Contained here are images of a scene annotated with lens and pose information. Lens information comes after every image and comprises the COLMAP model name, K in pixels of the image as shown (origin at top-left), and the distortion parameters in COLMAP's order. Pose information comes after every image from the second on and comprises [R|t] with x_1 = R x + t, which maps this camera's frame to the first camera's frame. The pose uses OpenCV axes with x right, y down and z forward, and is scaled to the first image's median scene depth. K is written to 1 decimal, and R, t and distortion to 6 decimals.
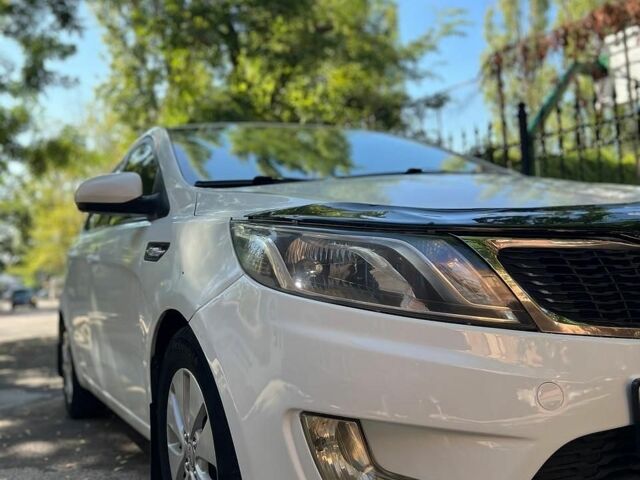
lens RADIAL K [[660.6, 0, 318.7], [0, 660.6, 244.2], [0, 0, 1]] dist [0.022261, 0.000000]
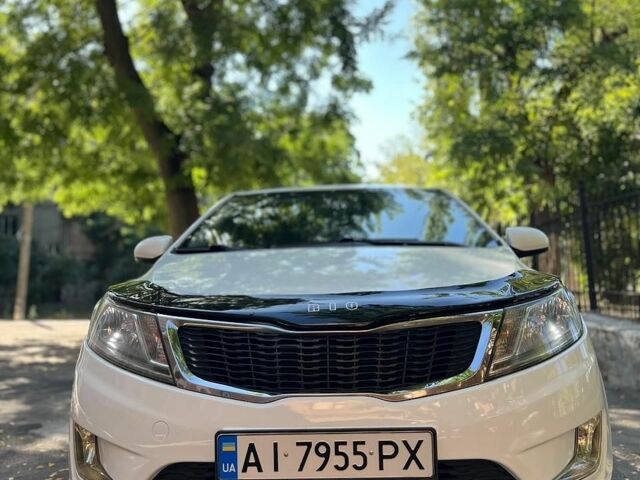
lens RADIAL K [[660.6, 0, 326.0], [0, 660.6, 238.4], [0, 0, 1]] dist [0.022261, 0.000000]
pose [[0.863724, 0.028790, -0.503142, 0.147472], [-0.035139, 0.999377, -0.003138, -0.021900], [0.502738, 0.020390, 0.864198, -0.010149]]
